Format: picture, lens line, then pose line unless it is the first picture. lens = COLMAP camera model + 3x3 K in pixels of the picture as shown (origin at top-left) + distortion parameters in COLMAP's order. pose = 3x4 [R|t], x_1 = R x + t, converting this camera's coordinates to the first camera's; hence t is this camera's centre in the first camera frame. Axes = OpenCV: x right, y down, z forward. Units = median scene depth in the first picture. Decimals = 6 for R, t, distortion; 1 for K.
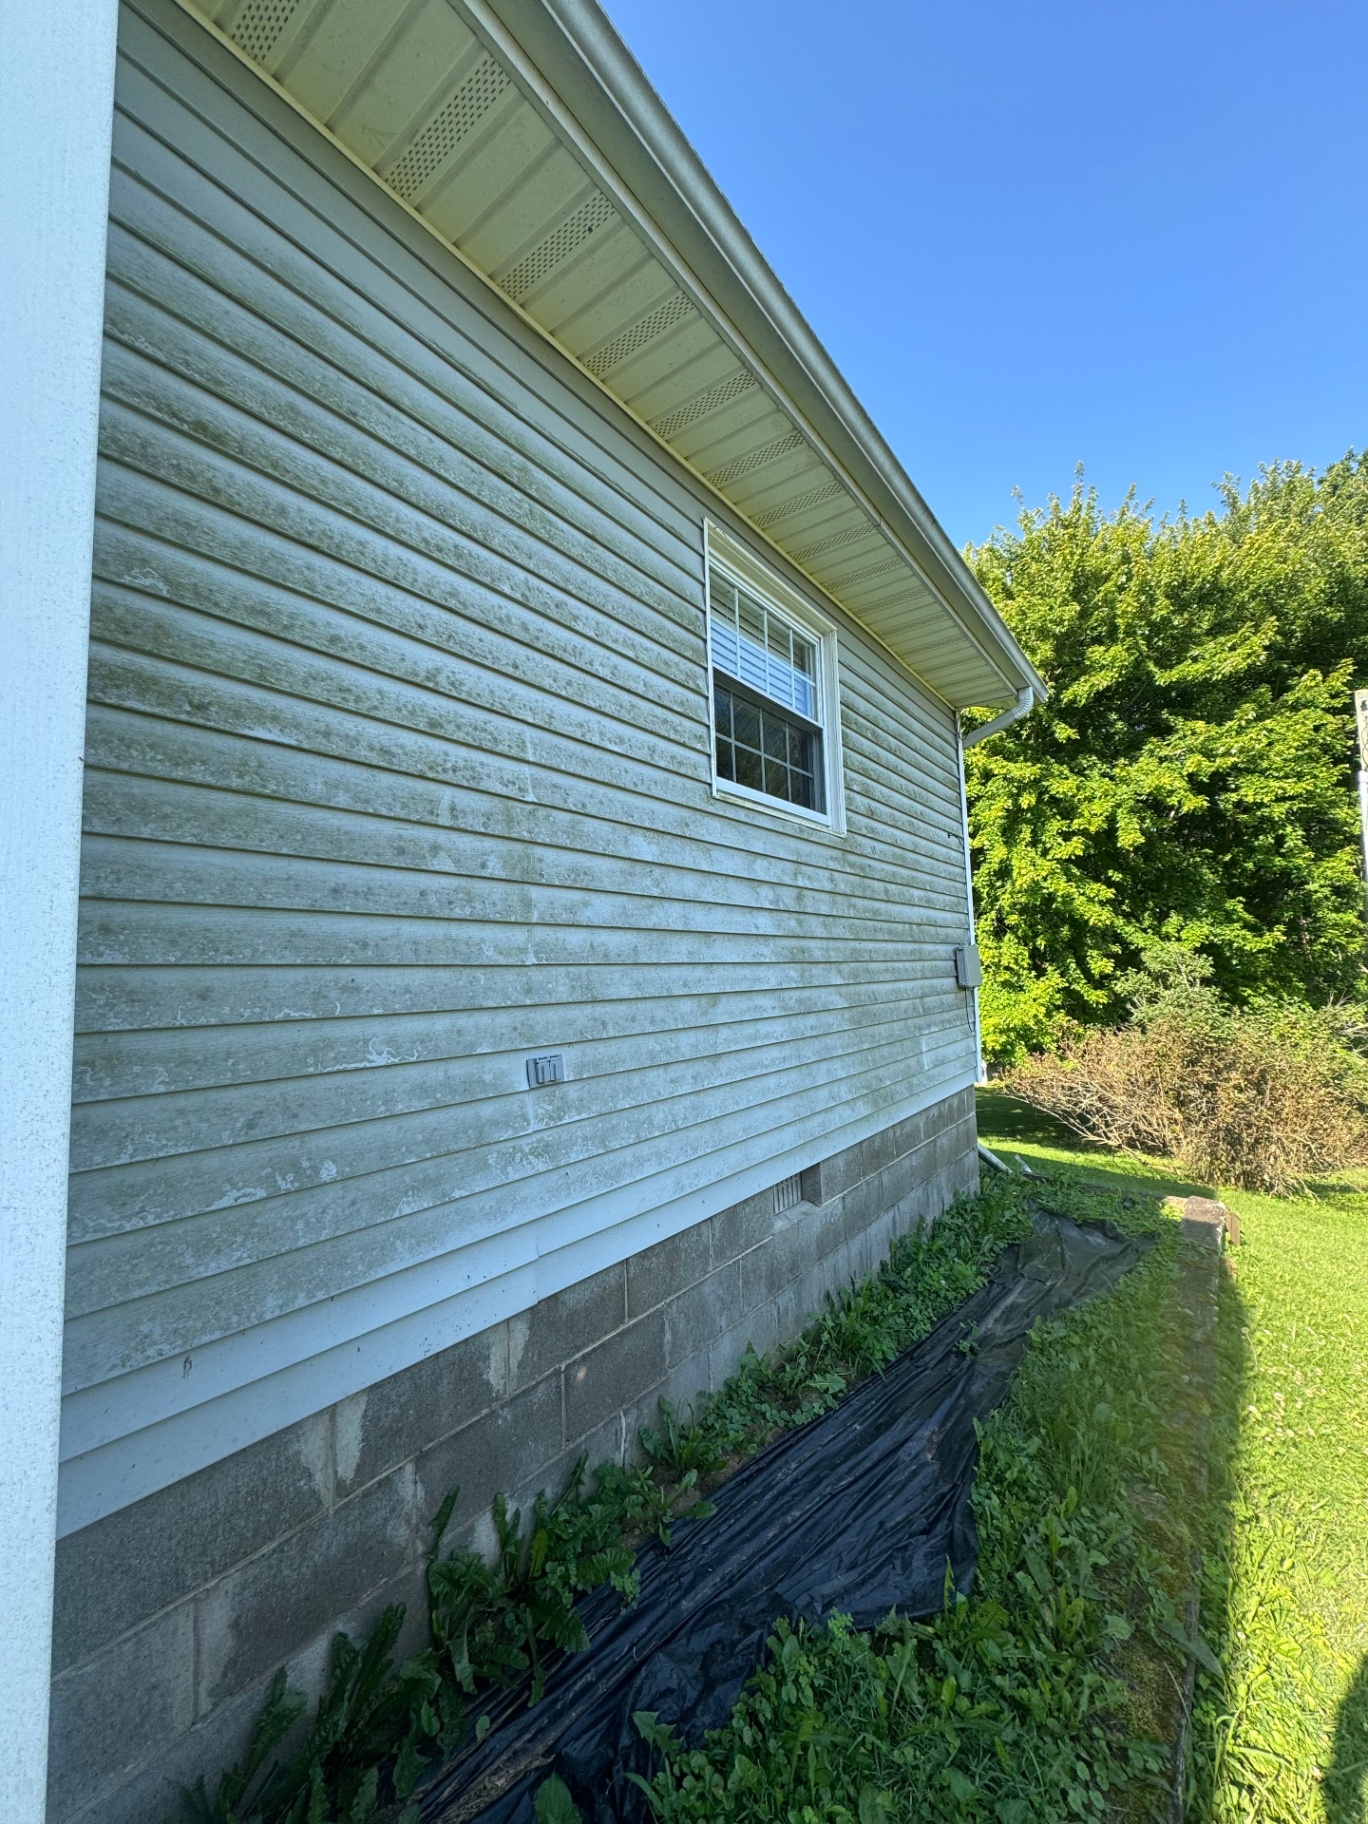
lens RADIAL K [[942.3, 0, 684.3], [0, 942.3, 910.0], [0, 0, 1]] dist [-0.002787, 0.000523]
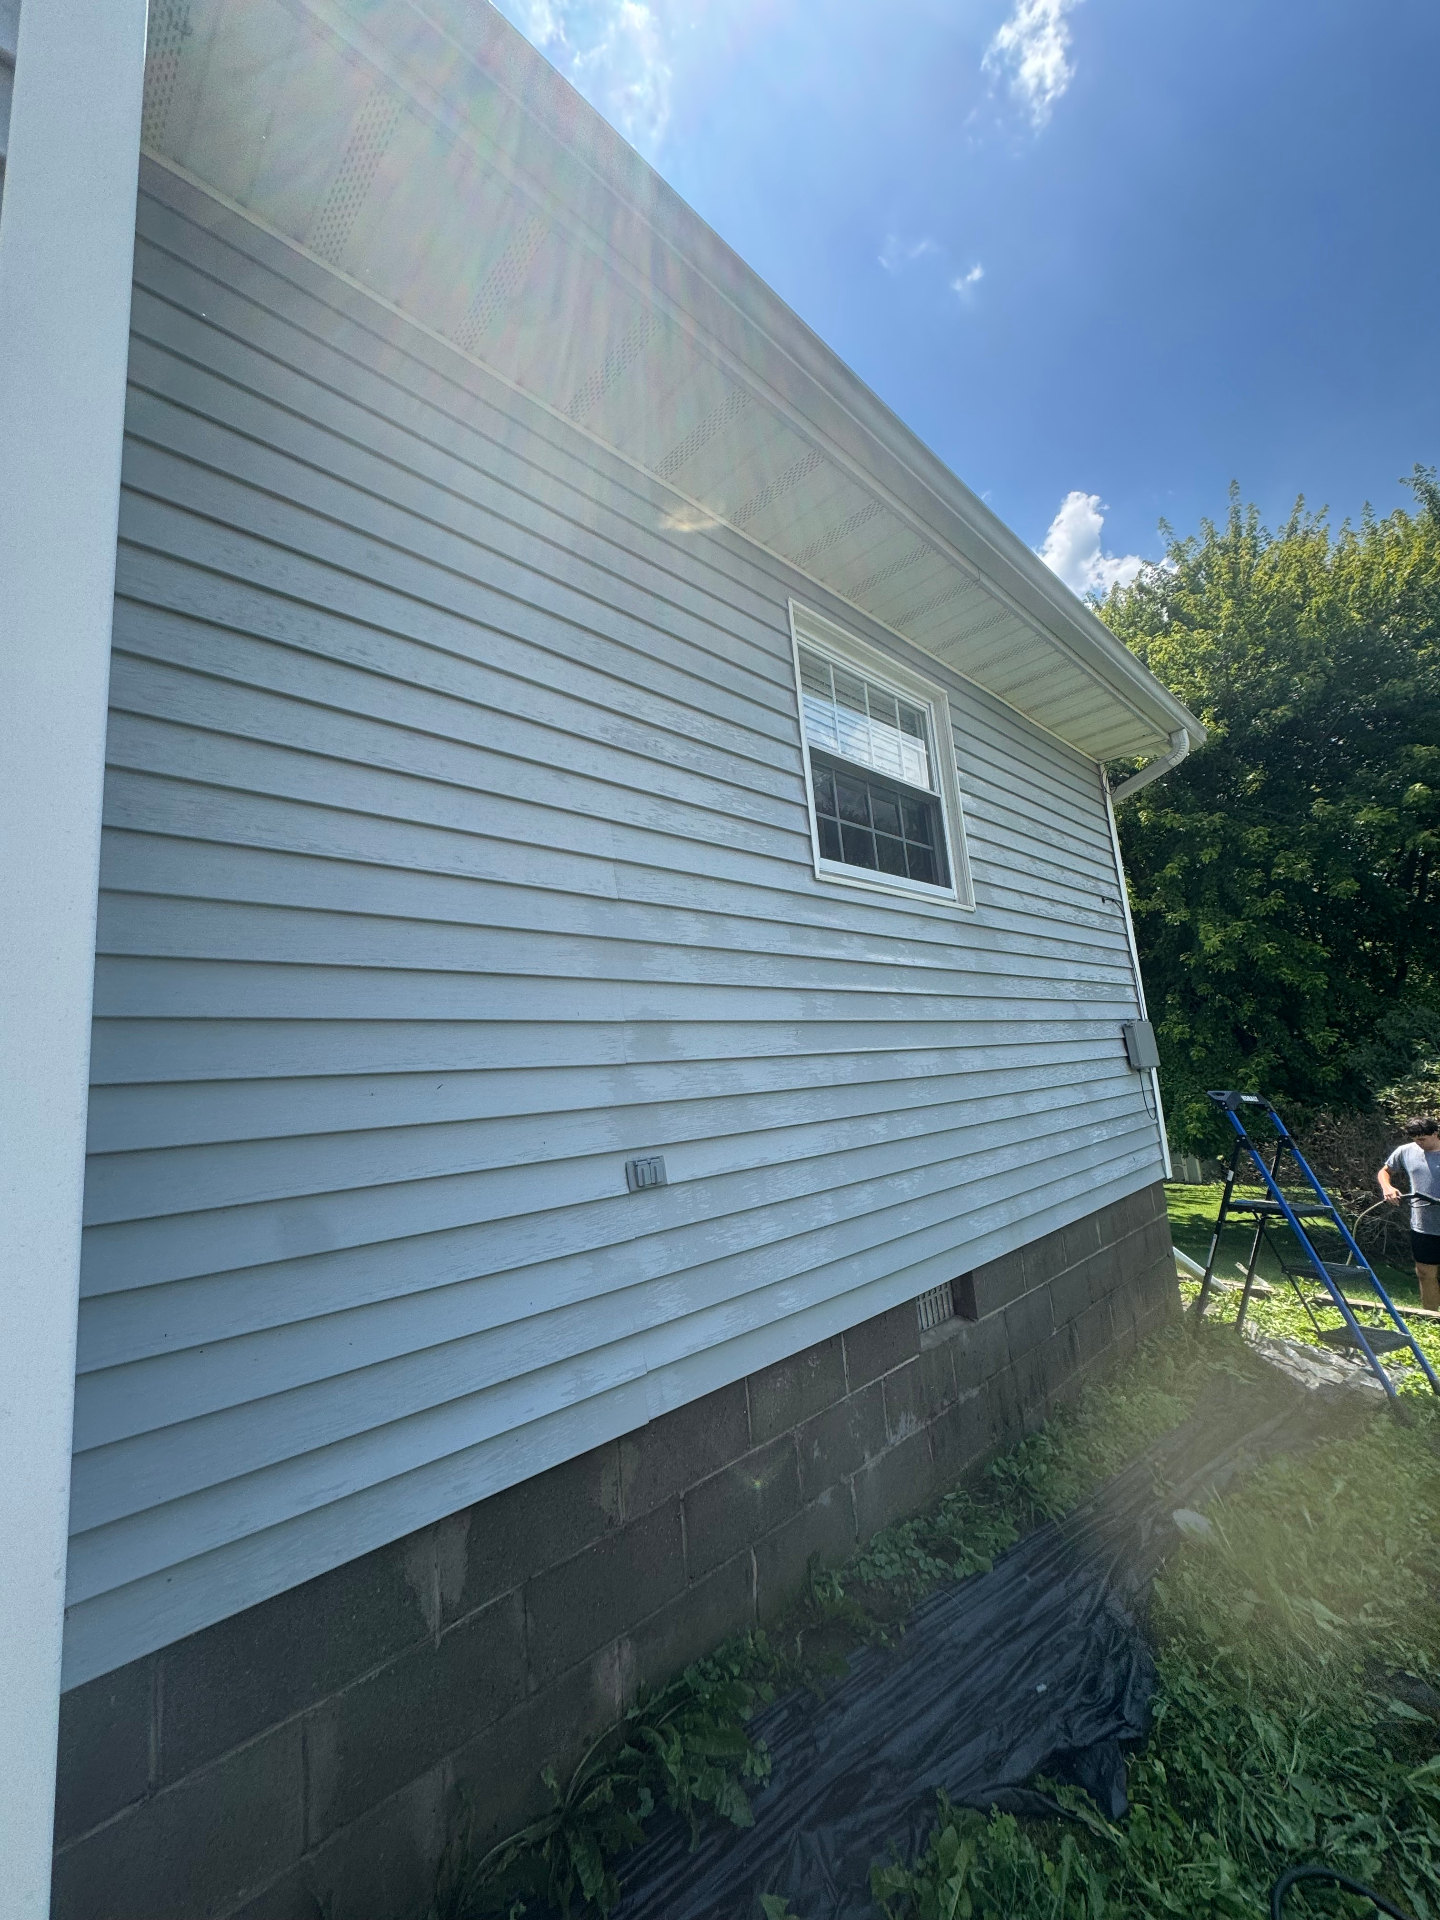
lens RADIAL K [[754.5, 0, 726.1], [0, 754.5, 966.1], [0, 0, 1]] dist [-0.002721, 0.000456]
pose [[0.960476, -0.072215, -0.268832, 0.139850], [0.055826, 0.996113, -0.068128, 0.014485], [0.272707, 0.050427, 0.960775, 0.243942]]
